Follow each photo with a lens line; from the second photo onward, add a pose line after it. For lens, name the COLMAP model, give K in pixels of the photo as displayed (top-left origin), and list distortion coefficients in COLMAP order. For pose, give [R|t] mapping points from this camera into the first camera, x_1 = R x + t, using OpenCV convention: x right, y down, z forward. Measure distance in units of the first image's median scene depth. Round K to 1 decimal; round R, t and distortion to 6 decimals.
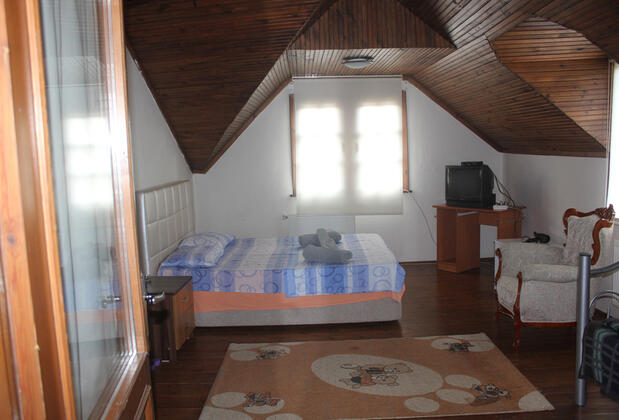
lens RADIAL K [[531.0, 0, 309.3], [0, 531.0, 209.4], [0, 0, 1]] dist [-0.099844, 0.002437]
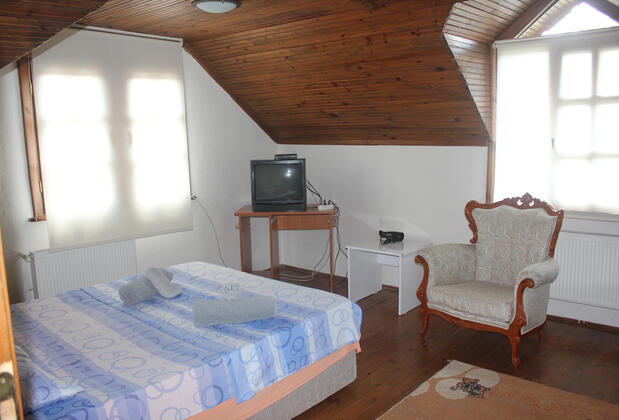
lens RADIAL K [[531.0, 0, 309.2], [0, 531.0, 210.8], [0, 0, 1]] dist [-0.099844, 0.002437]
pose [[0.659827, -0.095490, 0.745325, -0.270094], [0.091295, 0.994732, 0.046621, -0.037530], [-0.745851, 0.037282, 0.665069, 0.404498]]
